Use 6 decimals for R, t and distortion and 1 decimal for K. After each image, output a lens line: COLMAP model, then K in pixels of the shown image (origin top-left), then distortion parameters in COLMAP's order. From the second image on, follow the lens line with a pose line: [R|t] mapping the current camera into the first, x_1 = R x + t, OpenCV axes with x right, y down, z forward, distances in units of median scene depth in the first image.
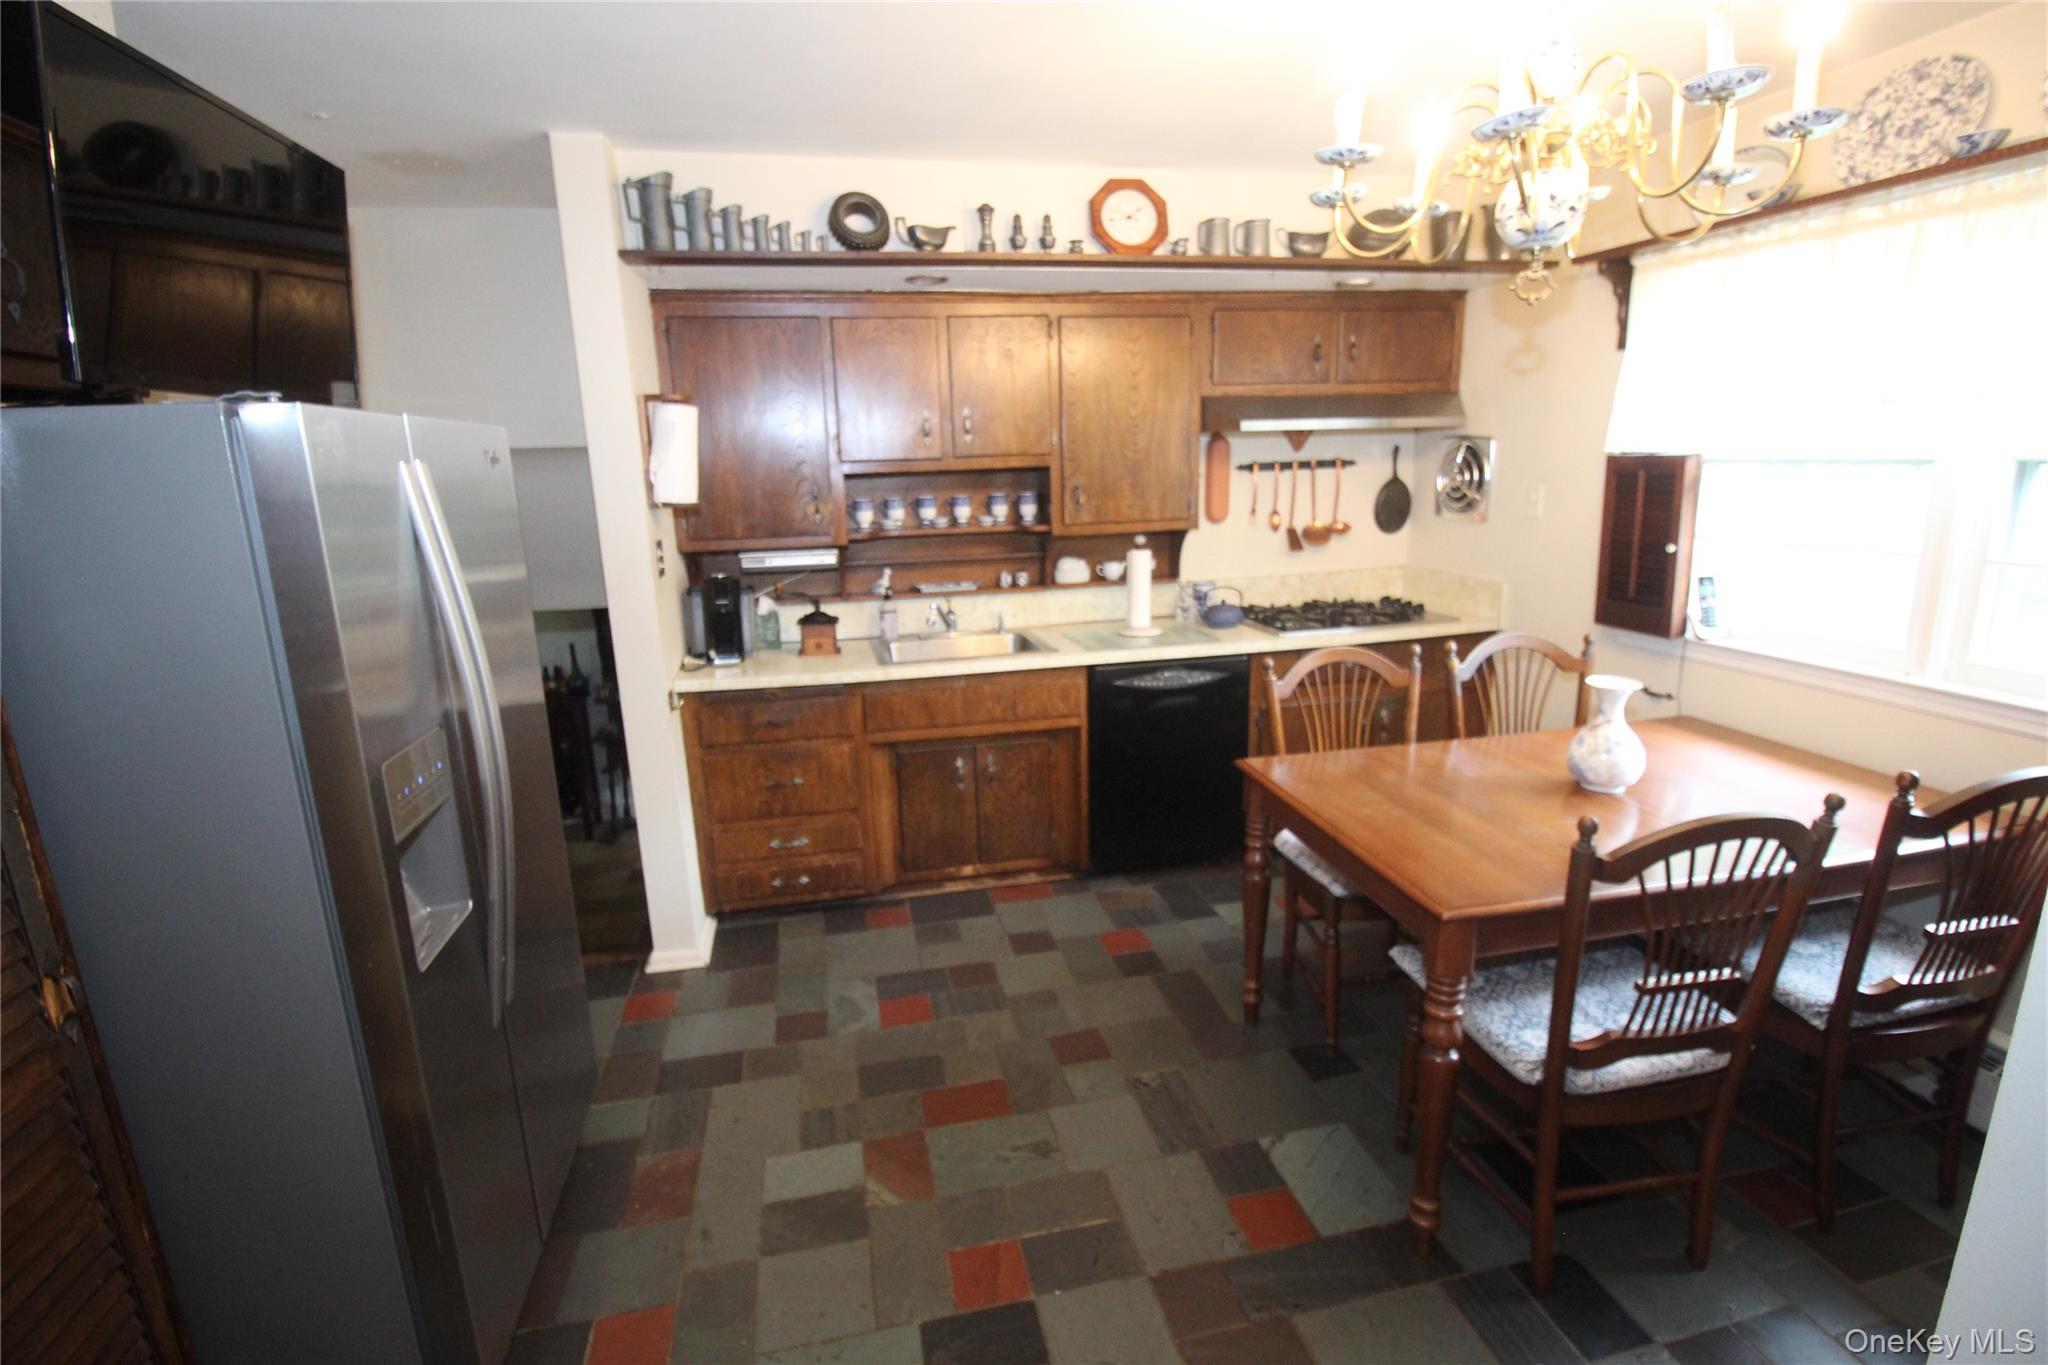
lens RADIAL K [[954.4, 0, 1024.0], [0, 954.4, 682.5], [0, 0, 1]] dist [-0.002163, -0.013013]
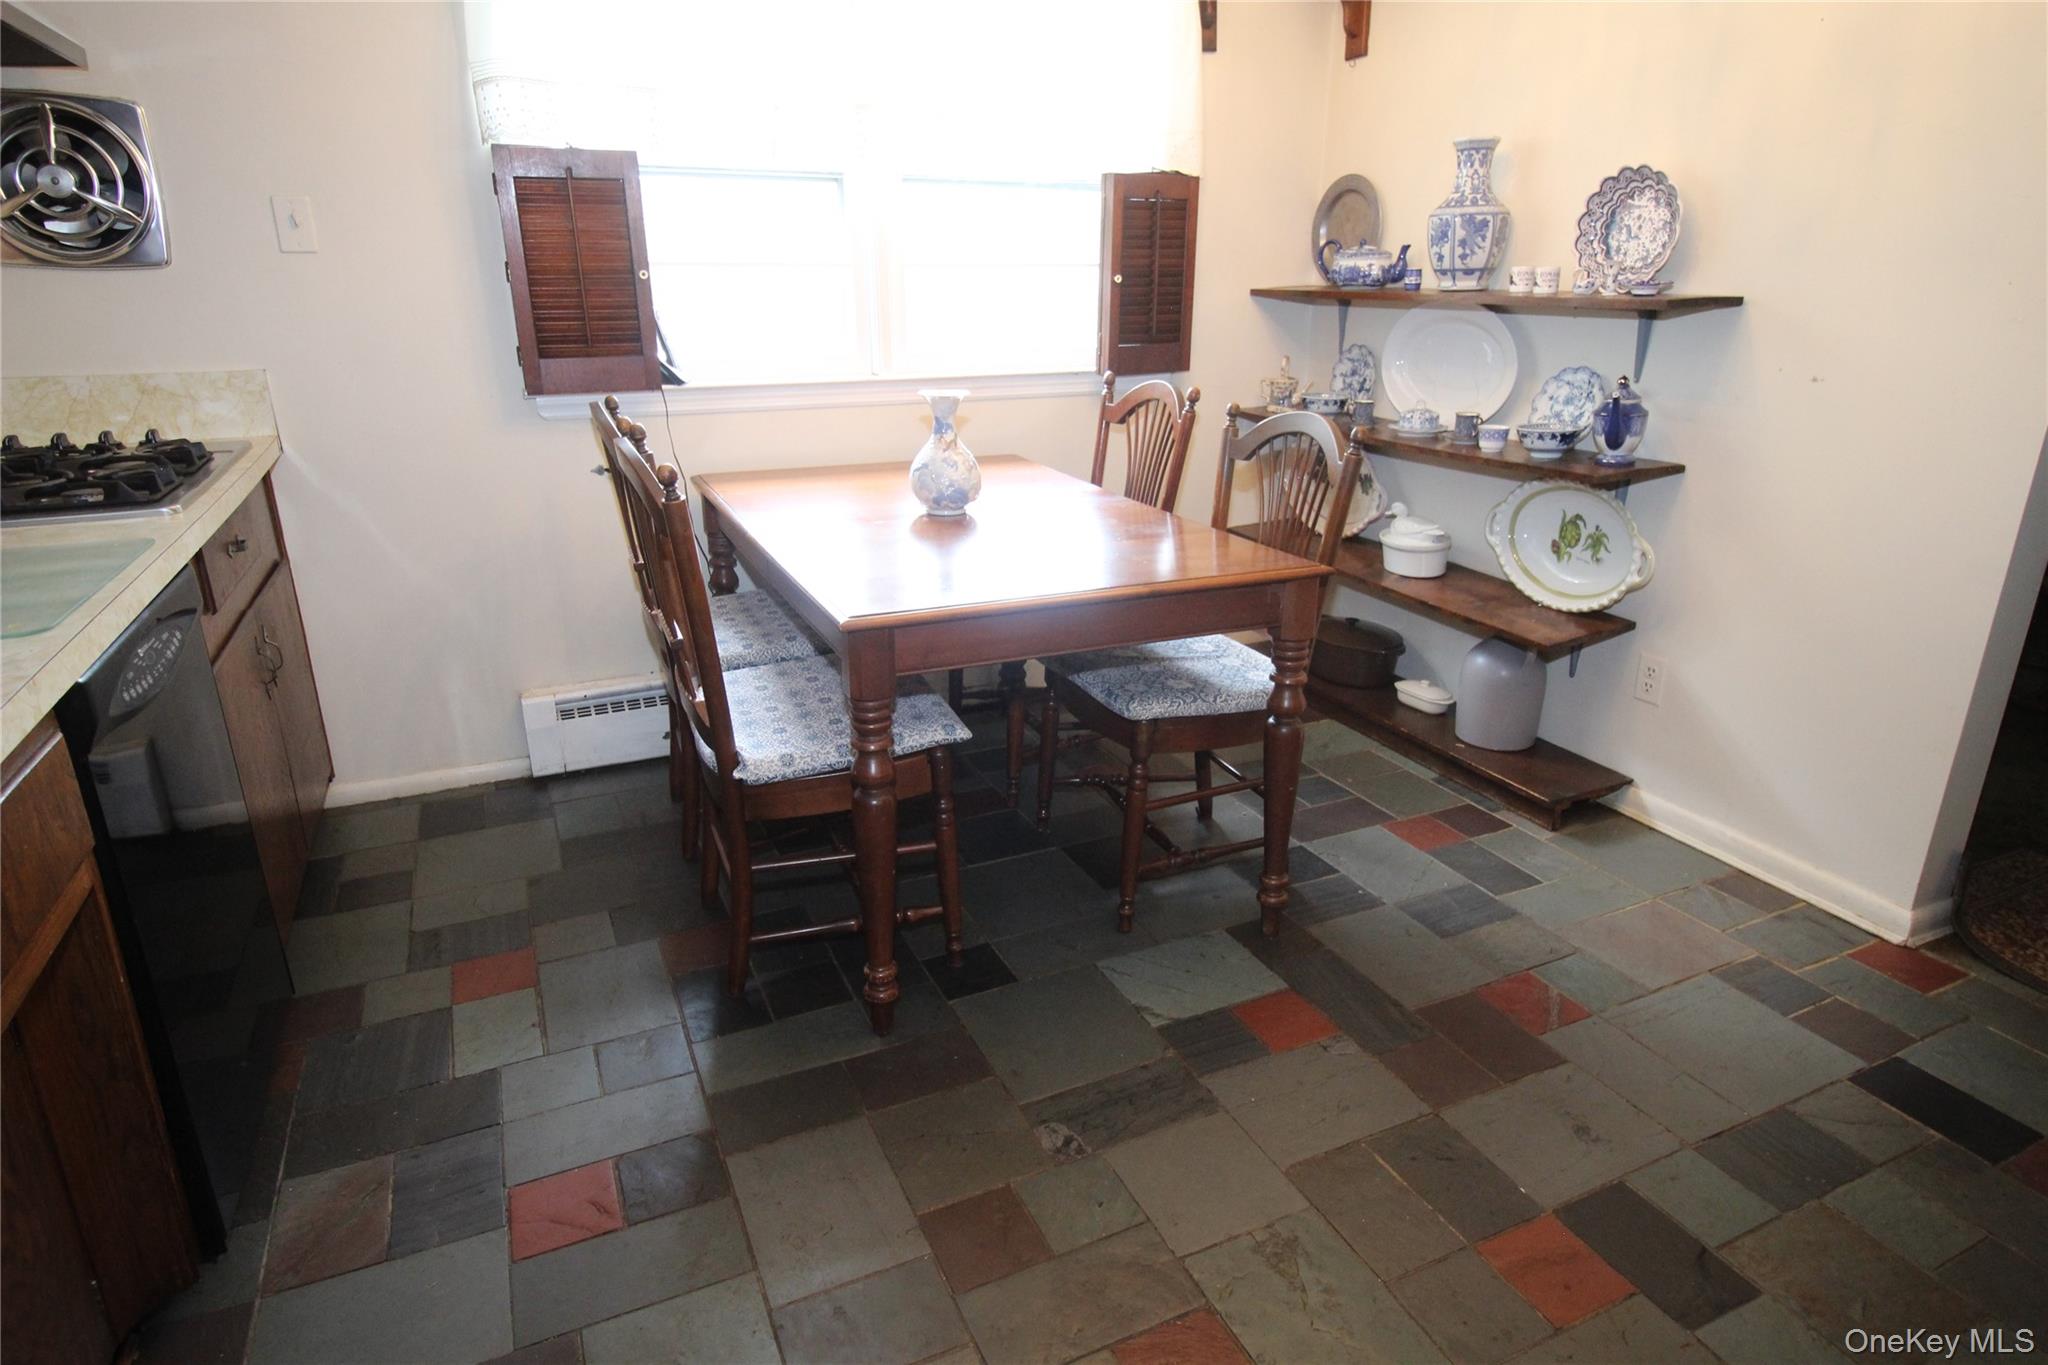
lens RADIAL K [[1141.9, 0, 1024.0], [0, 1141.9, 682.5], [0, 0, 1]] dist [0.000925, 0.000170]
pose [[-0.222223, -0.293457, 0.929785, -0.464250], [0.226171, 0.912102, 0.341931, -0.098370], [-0.948401, 0.286275, -0.136318, 1.069390]]
